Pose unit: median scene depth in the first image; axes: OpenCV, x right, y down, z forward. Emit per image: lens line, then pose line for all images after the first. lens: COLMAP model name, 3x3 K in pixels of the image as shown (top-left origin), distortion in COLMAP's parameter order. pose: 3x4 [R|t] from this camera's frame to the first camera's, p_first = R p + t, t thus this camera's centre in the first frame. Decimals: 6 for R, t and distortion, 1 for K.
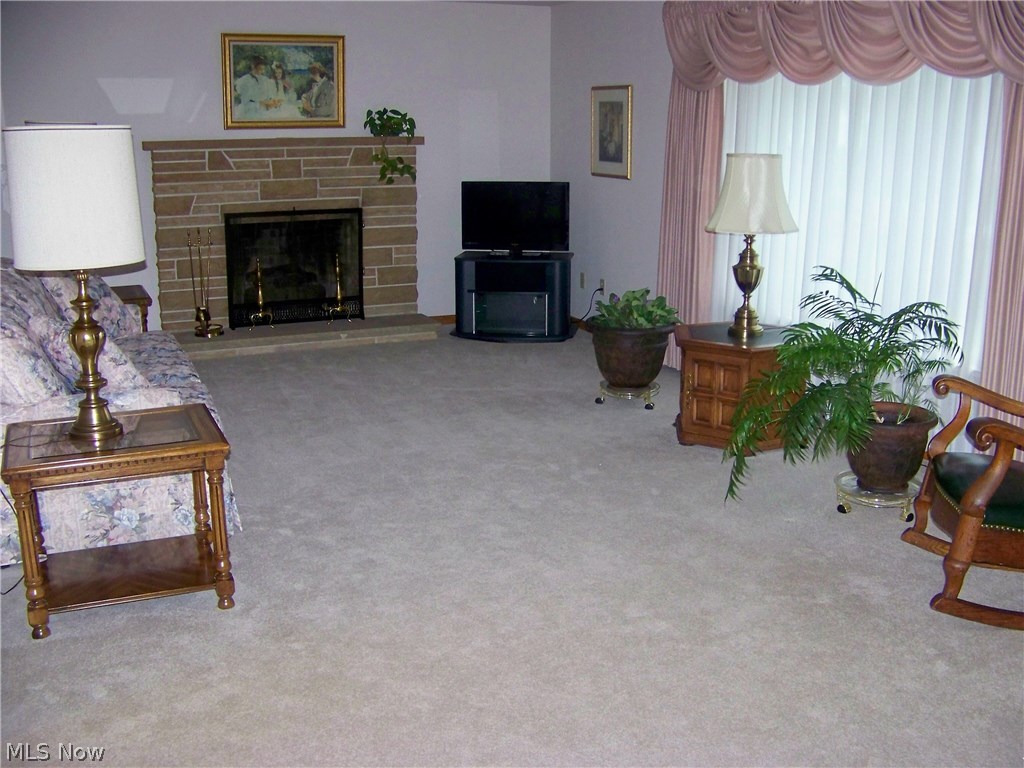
lens RADIAL K [[1102.3, 0, 535.9], [0, 1102.3, 384.1], [0, 0, 1]] dist [-0.249344, 0.440142]
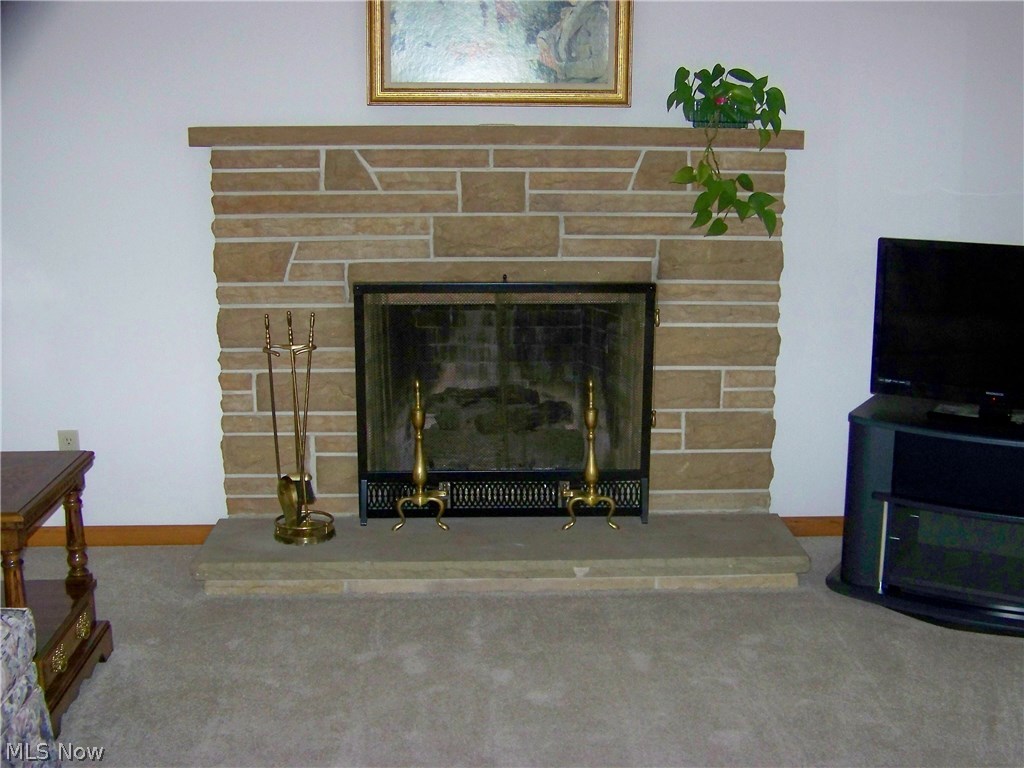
lens RADIAL K [[1289.4, 0, 550.3], [0, 1289.4, 385.5], [0, 0, 1]] dist [-0.165317, 0.025676]
pose [[0.931930, 0.079457, -0.353827, -0.006614], [-0.089439, 0.995921, -0.011921, -0.112096], [0.351437, 0.042755, 0.935235, 0.497311]]
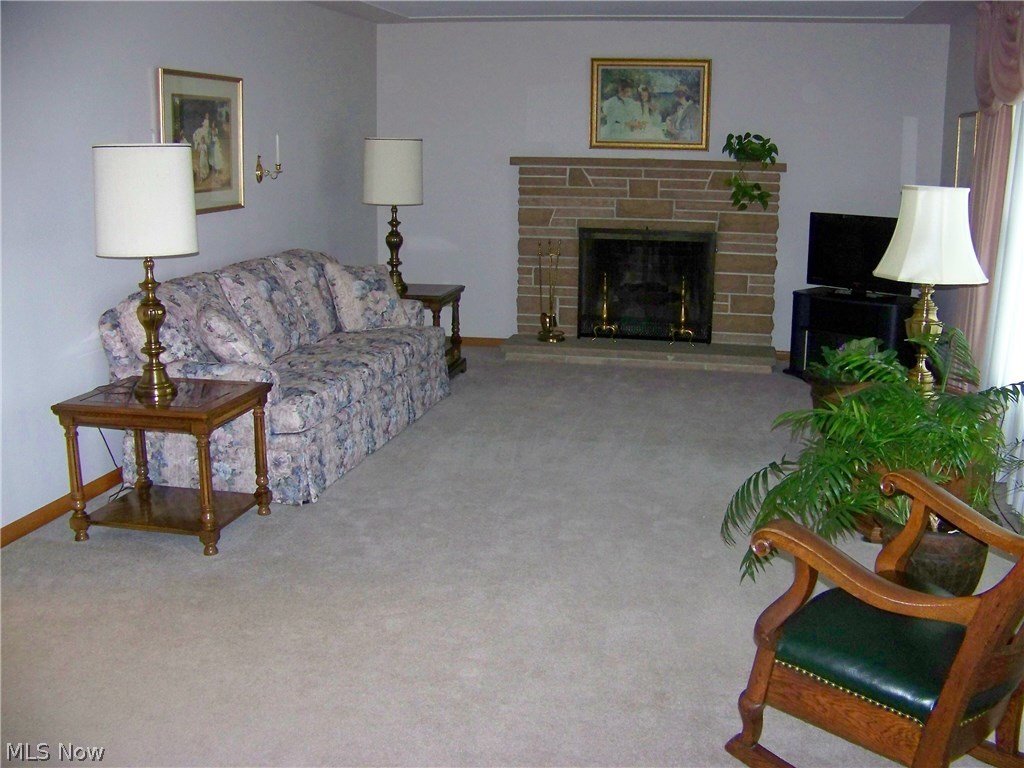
lens RADIAL K [[1102.3, 0, 535.9], [0, 1102.3, 384.1], [0, 0, 1]] dist [-0.249344, 0.440142]
pose [[0.813534, 0.133537, -0.565977, 0.295465], [-0.146573, 0.988941, 0.022648, -0.024865], [0.562742, 0.064532, 0.824110, 0.103691]]
